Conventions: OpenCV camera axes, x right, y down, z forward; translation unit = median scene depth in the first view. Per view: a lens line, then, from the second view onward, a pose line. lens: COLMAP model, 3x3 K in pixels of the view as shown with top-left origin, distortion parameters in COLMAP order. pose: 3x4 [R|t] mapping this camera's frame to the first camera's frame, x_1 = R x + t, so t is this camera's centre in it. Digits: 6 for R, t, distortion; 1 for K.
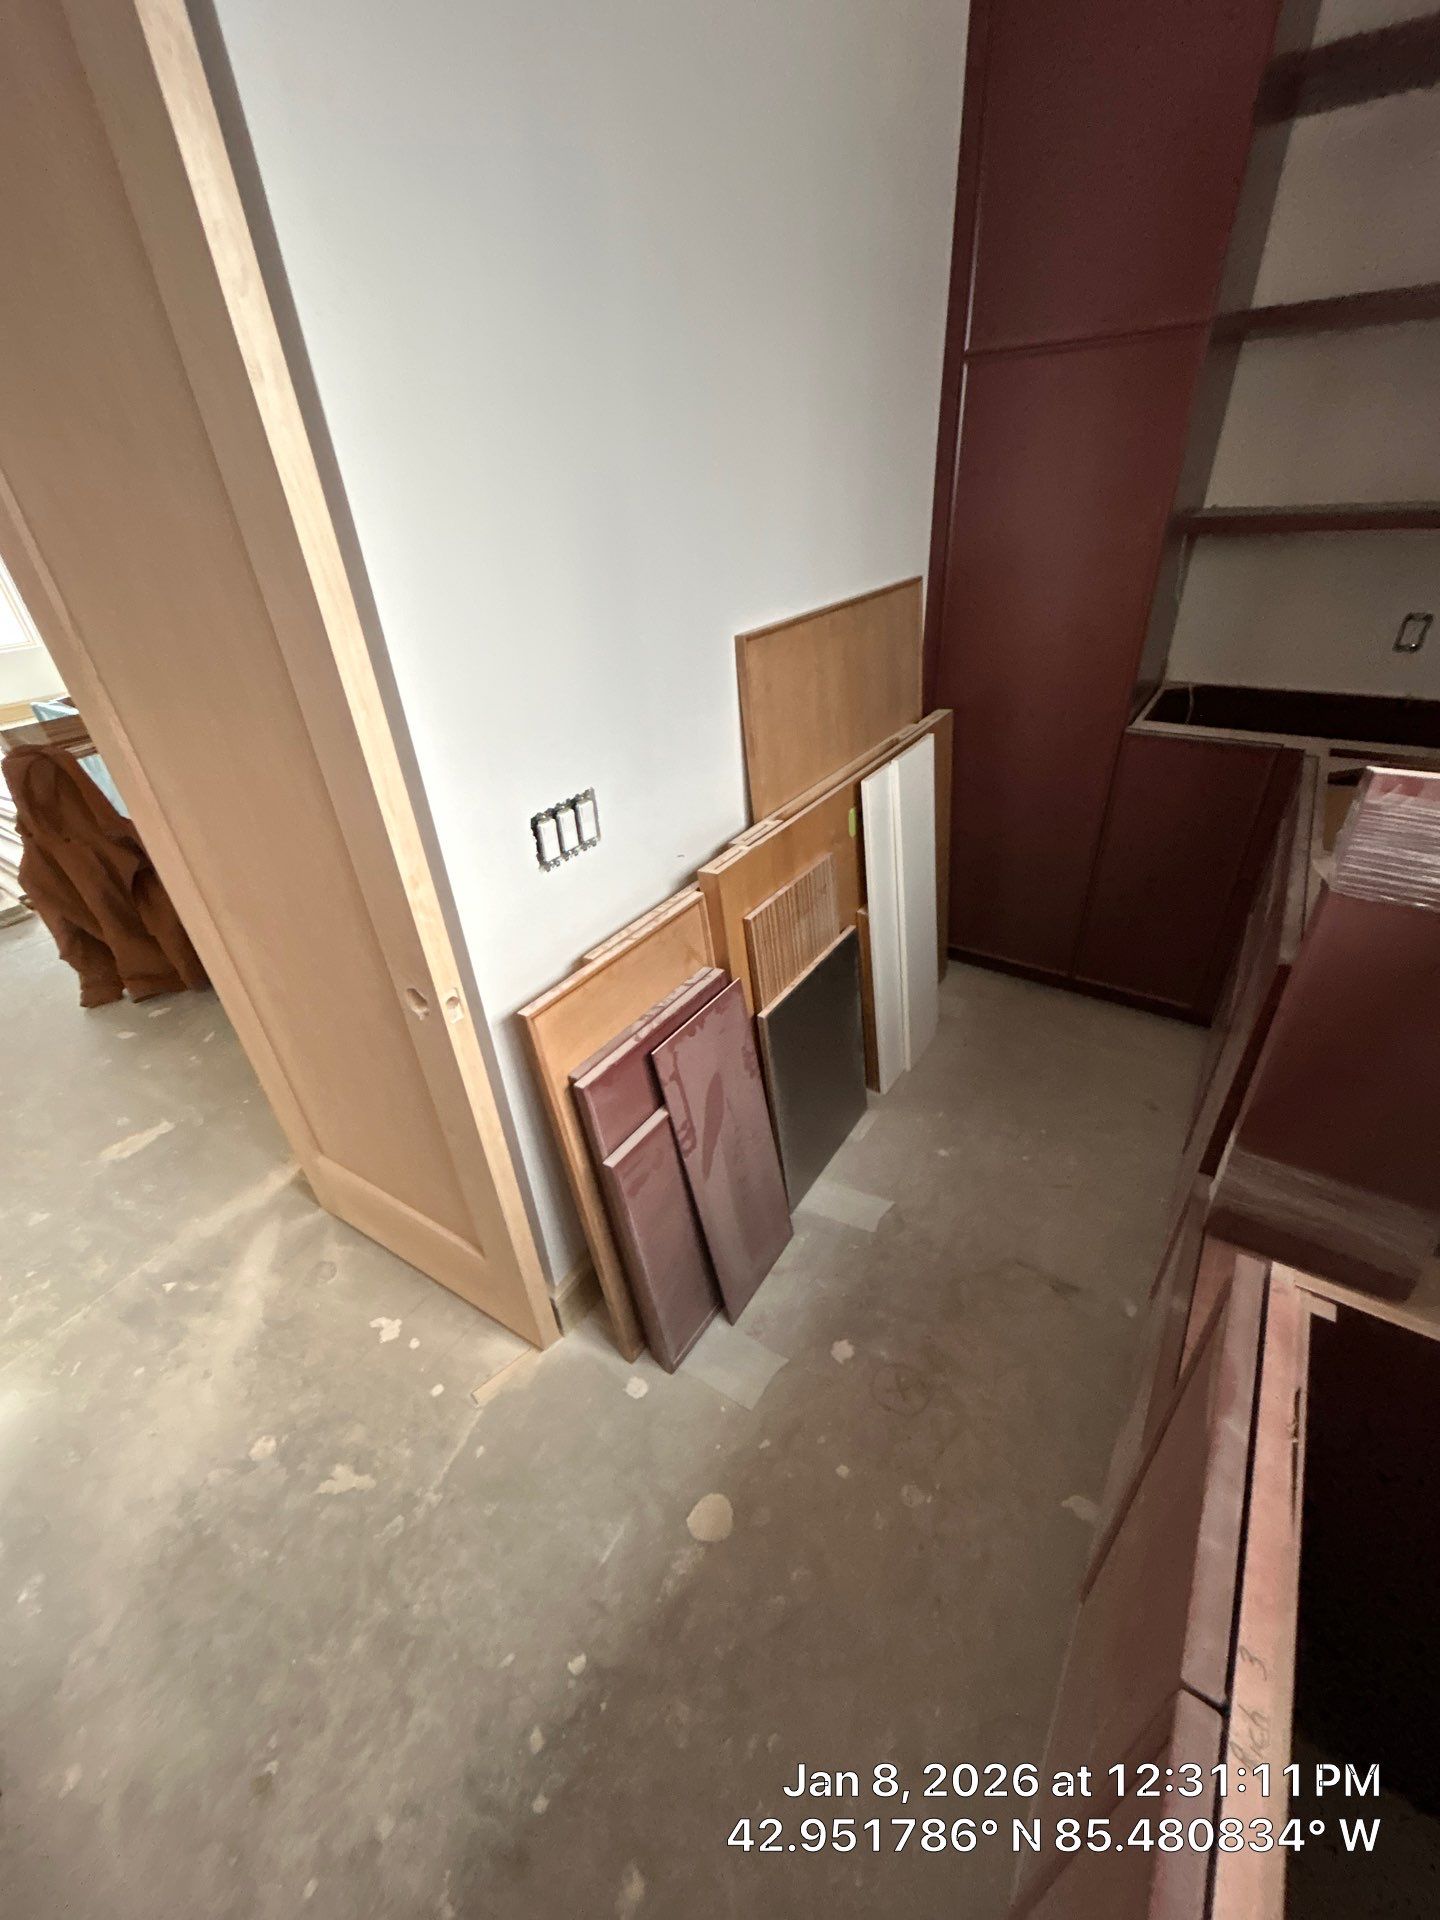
lens RADIAL K [[769.1, 0, 724.3], [0, 769.1, 957.0], [0, 0, 1]] dist [0.000920, -0.000165]
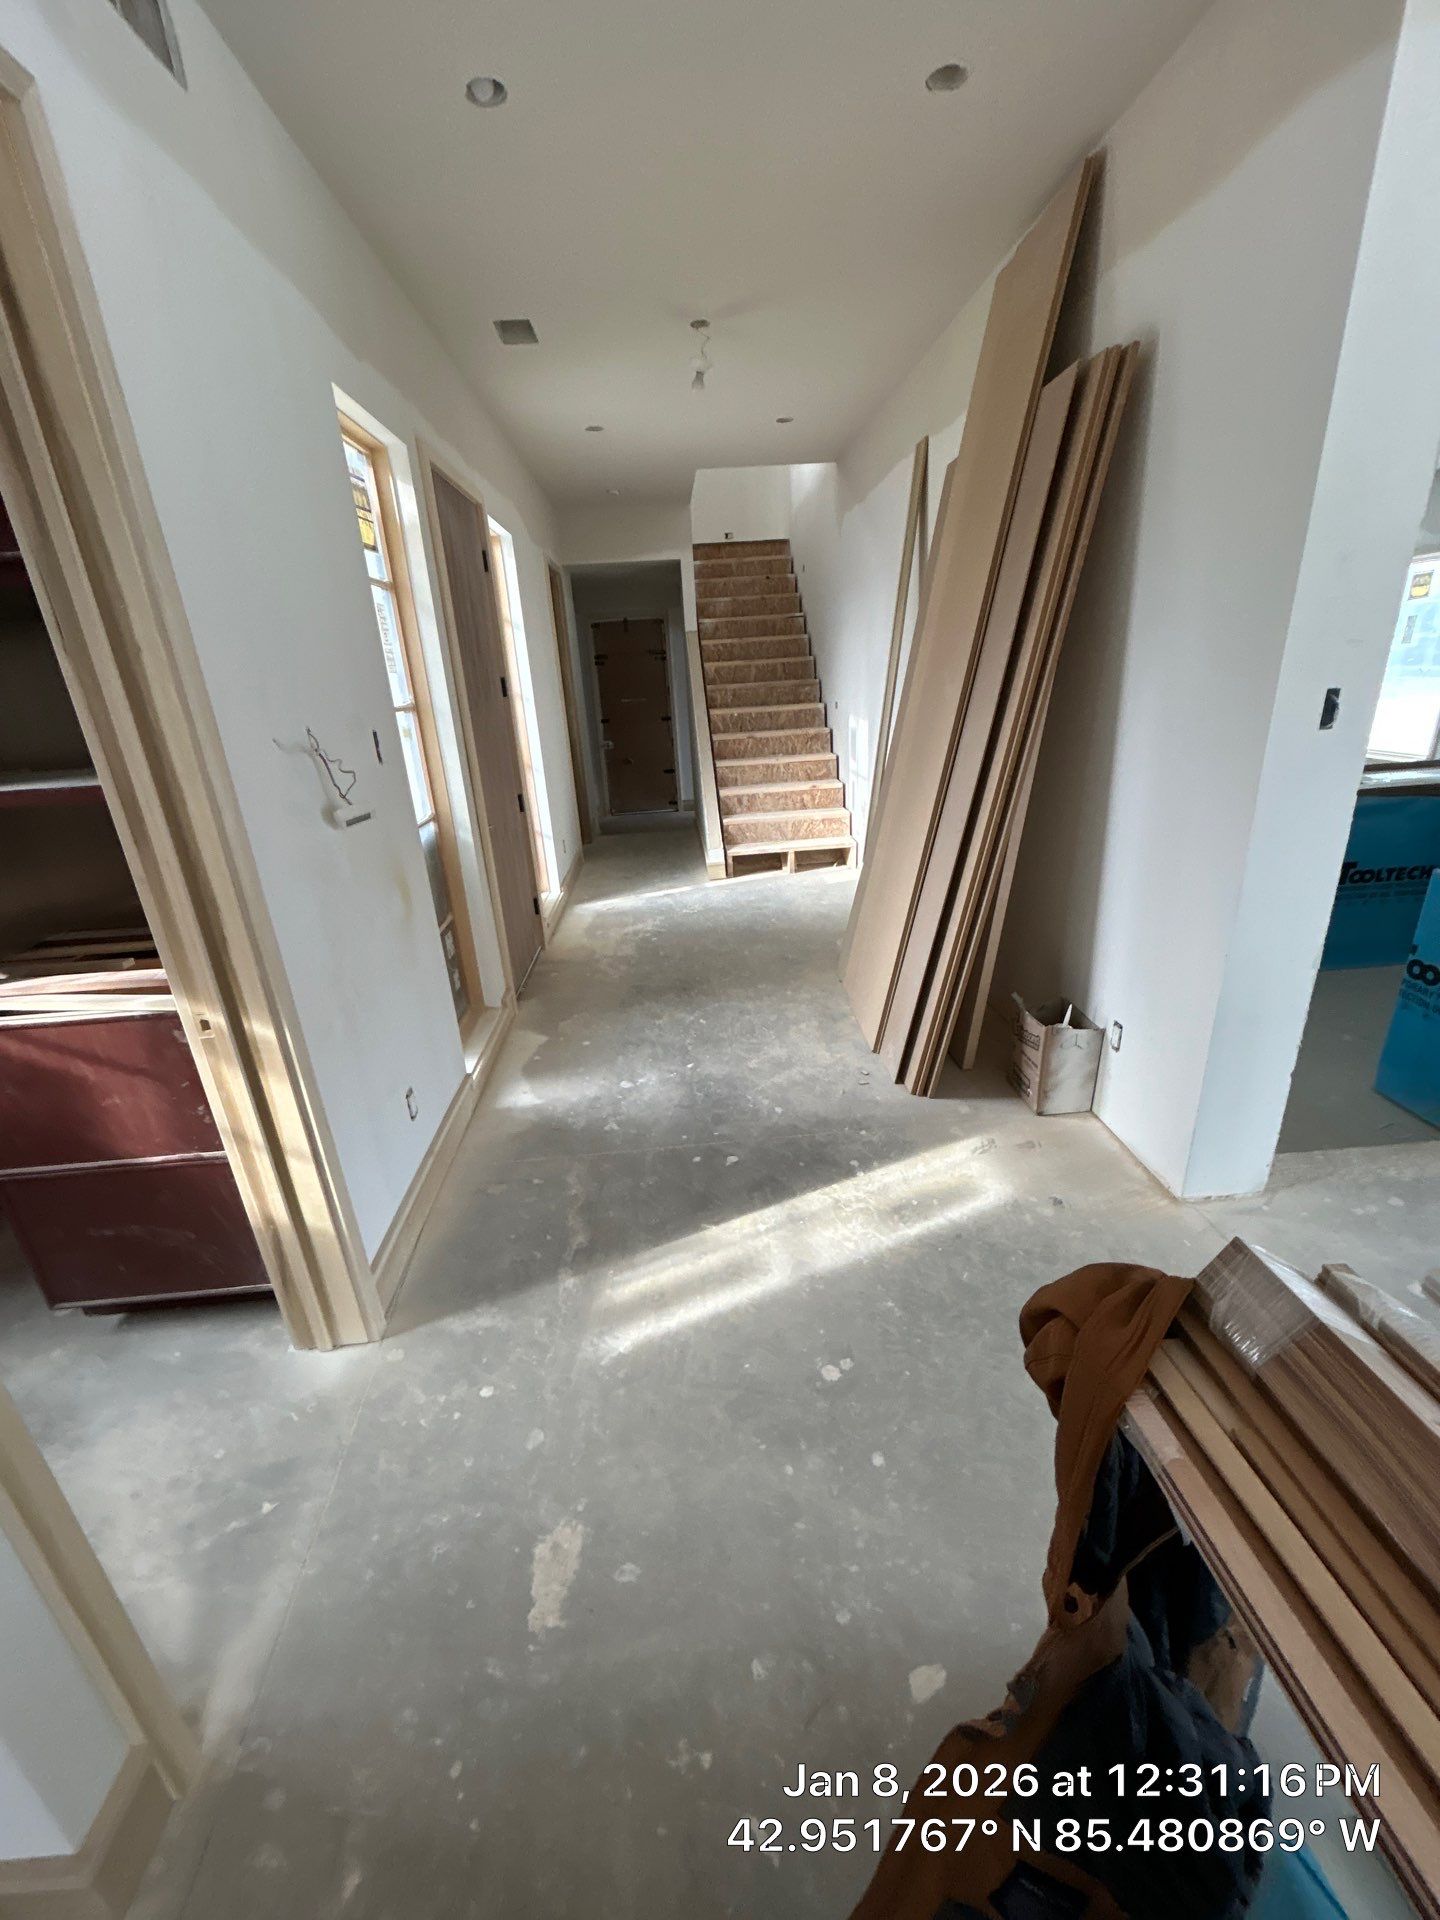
lens RADIAL K [[769.1, 0, 724.3], [0, 769.1, 957.0], [0, 0, 1]] dist [0.000920, -0.000165]
pose [[-0.783397, 0.313007, -0.536950, -0.705606], [-0.237446, 0.647670, 0.723977, -0.600406], [0.574377, 0.694658, -0.433060, 1.025519]]
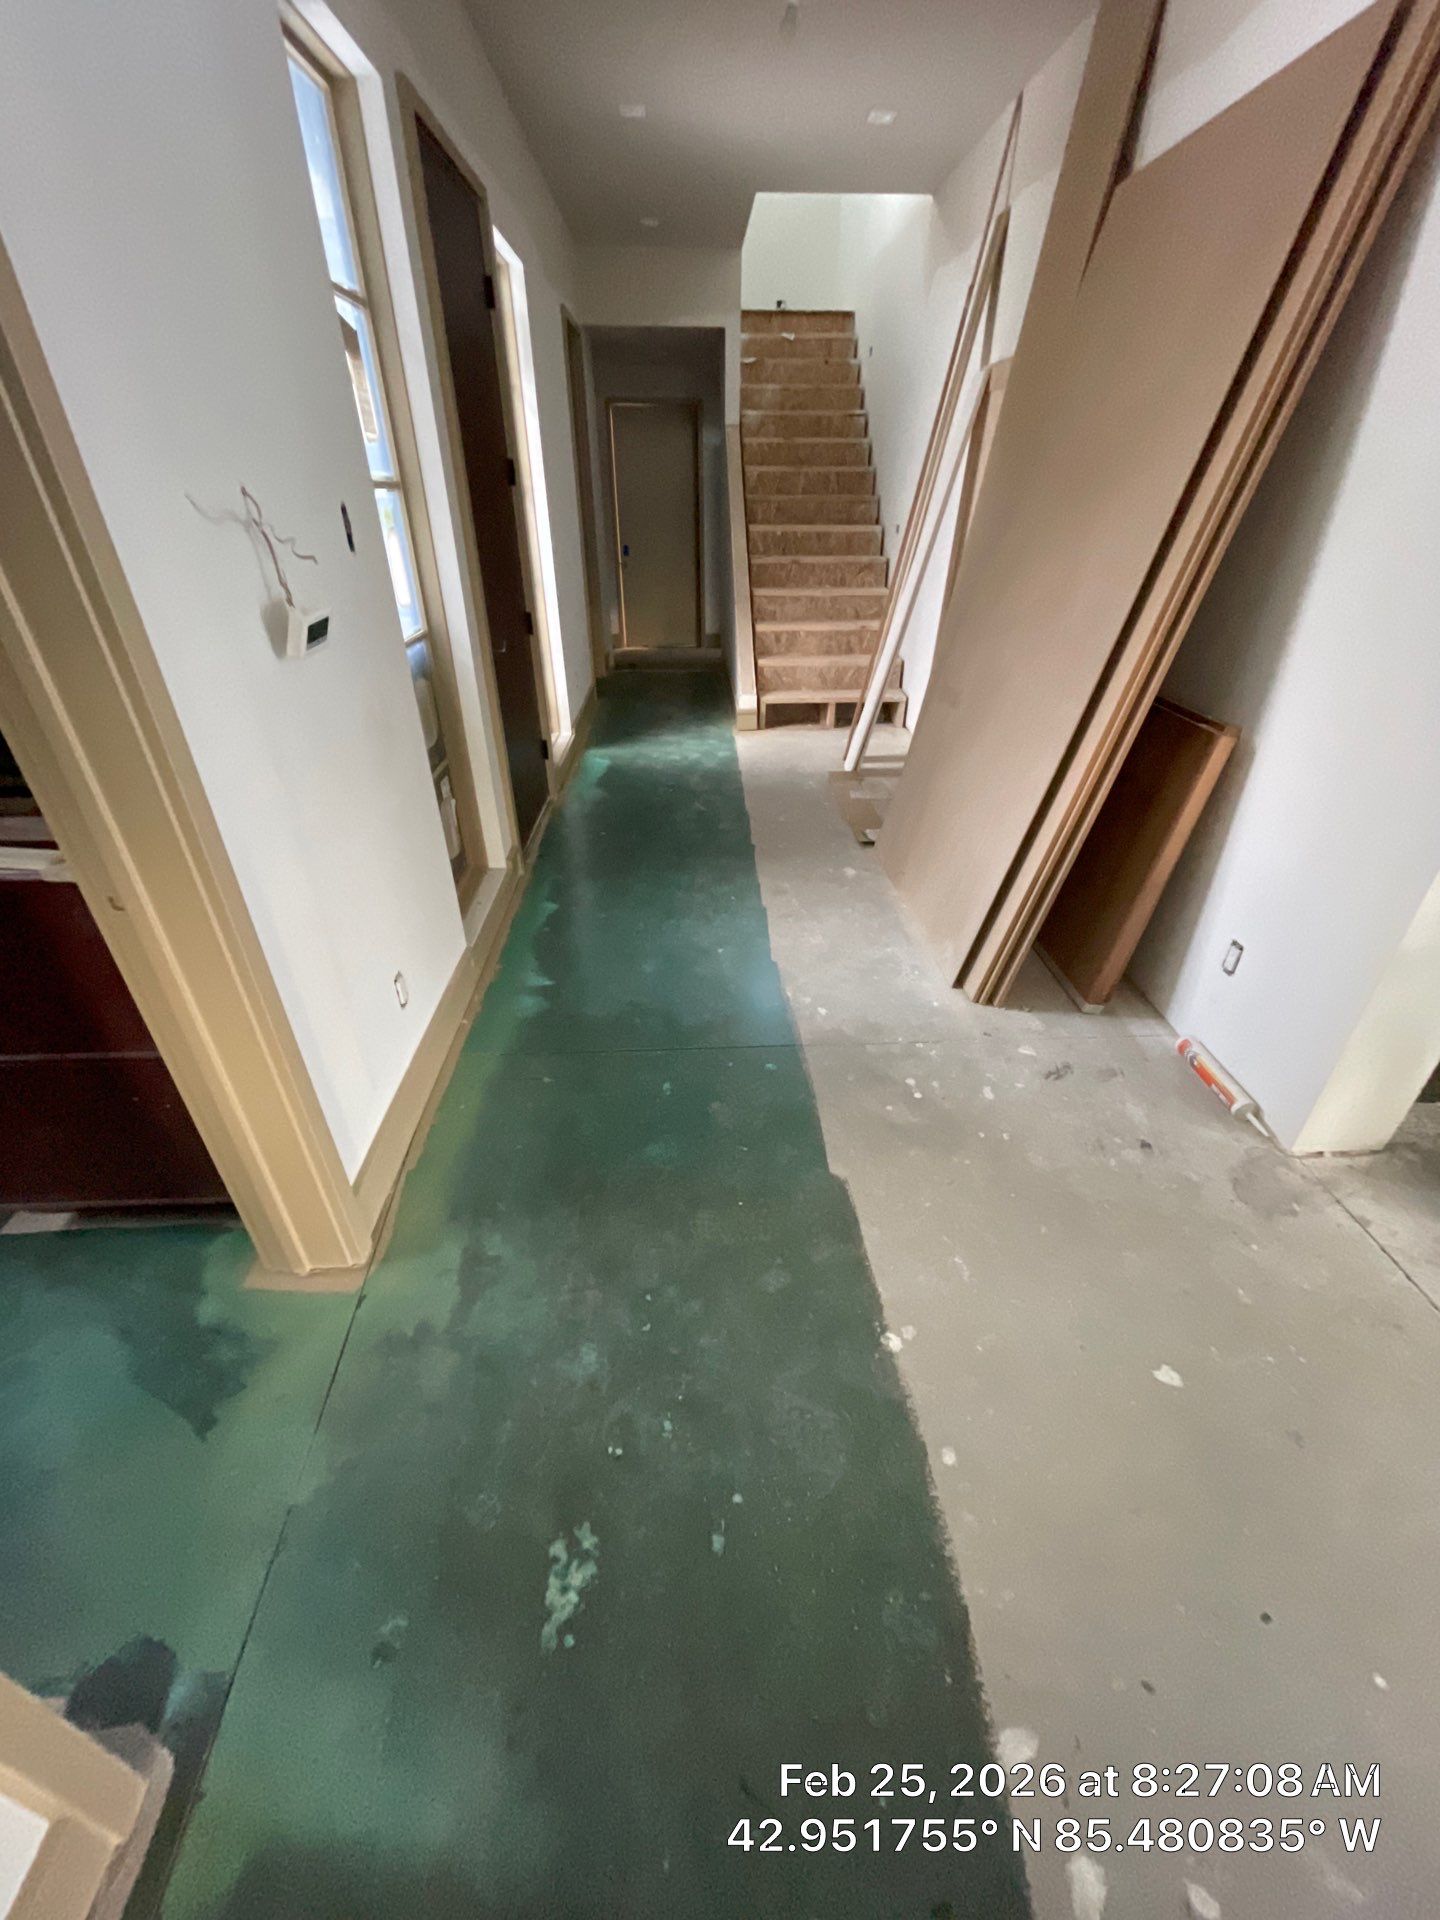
lens RADIAL K [[774.0, 0, 726.1], [0, 774.0, 953.5], [0, 0, 1]] dist [-0.026587, 0.015553]
pose [[-0.802075, 0.360335, -0.476271, -0.768443], [-0.273984, 0.486594, 0.829554, -0.461143], [0.530668, 0.795855, -0.291559, 0.880000]]
